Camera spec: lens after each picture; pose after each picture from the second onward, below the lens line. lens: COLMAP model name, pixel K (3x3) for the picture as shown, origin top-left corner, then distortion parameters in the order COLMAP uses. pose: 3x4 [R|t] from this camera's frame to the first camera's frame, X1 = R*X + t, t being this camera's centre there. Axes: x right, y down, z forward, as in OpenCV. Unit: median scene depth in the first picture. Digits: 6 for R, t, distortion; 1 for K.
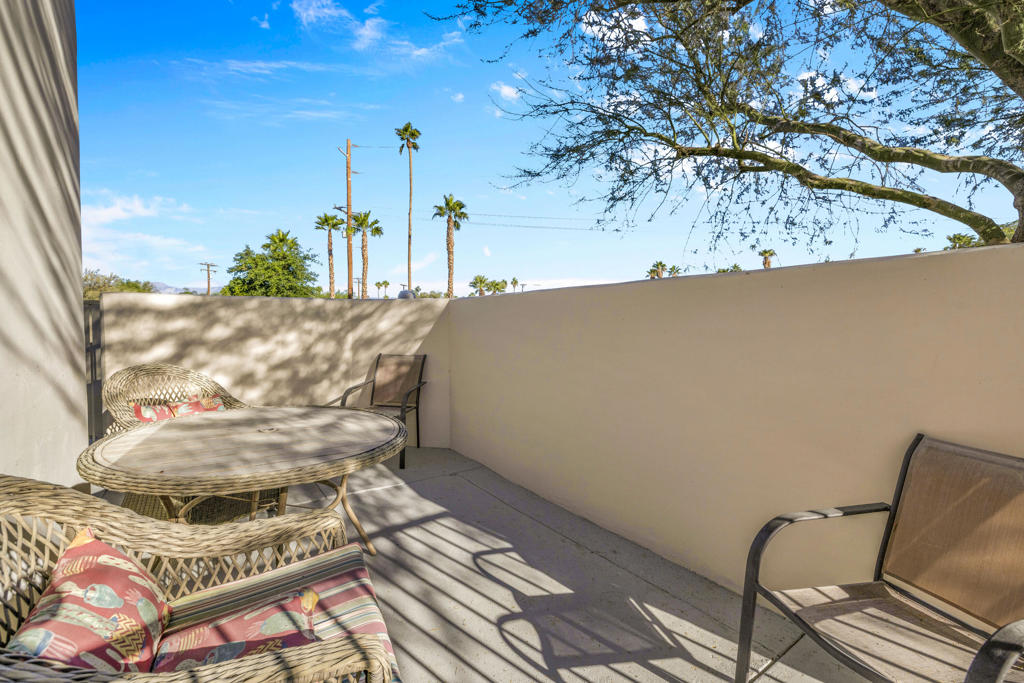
lens RADIAL K [[433.9, 0, 508.9], [0, 433.9, 330.4], [0, 0, 1]] dist [-0.000599, 0.000161]
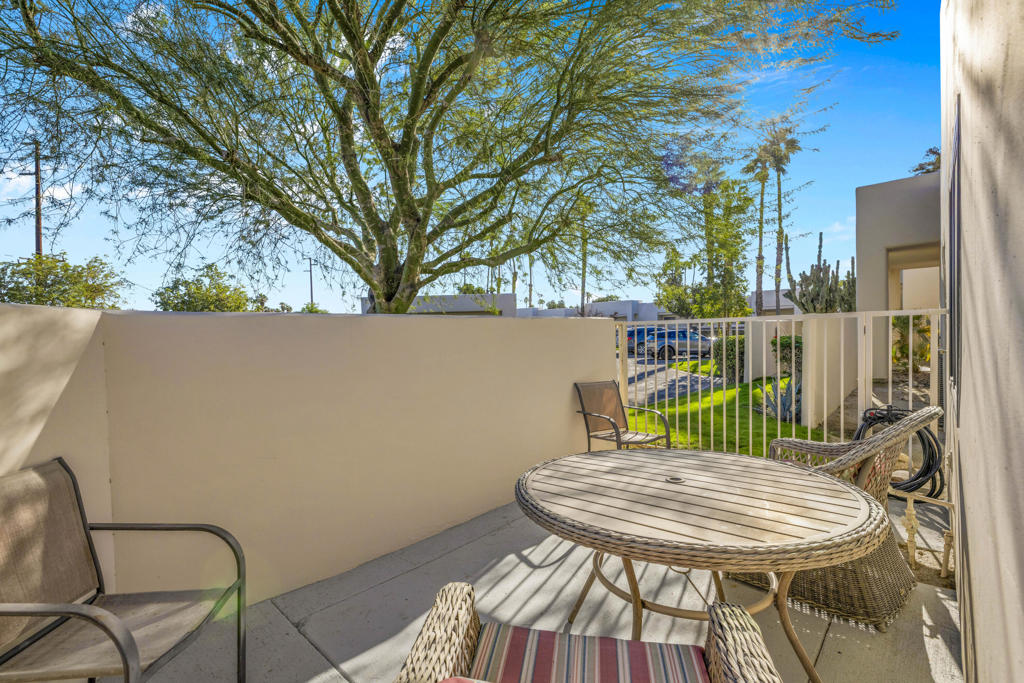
lens RADIAL K [[433.9, 0, 508.9], [0, 433.9, 330.4], [0, 0, 1]] dist [-0.000599, 0.000161]
pose [[-0.169663, 0.014134, 0.985401, -1.076585], [0.038330, 0.999235, -0.007733, -0.059629], [-0.984757, 0.036458, -0.170075, 1.169416]]
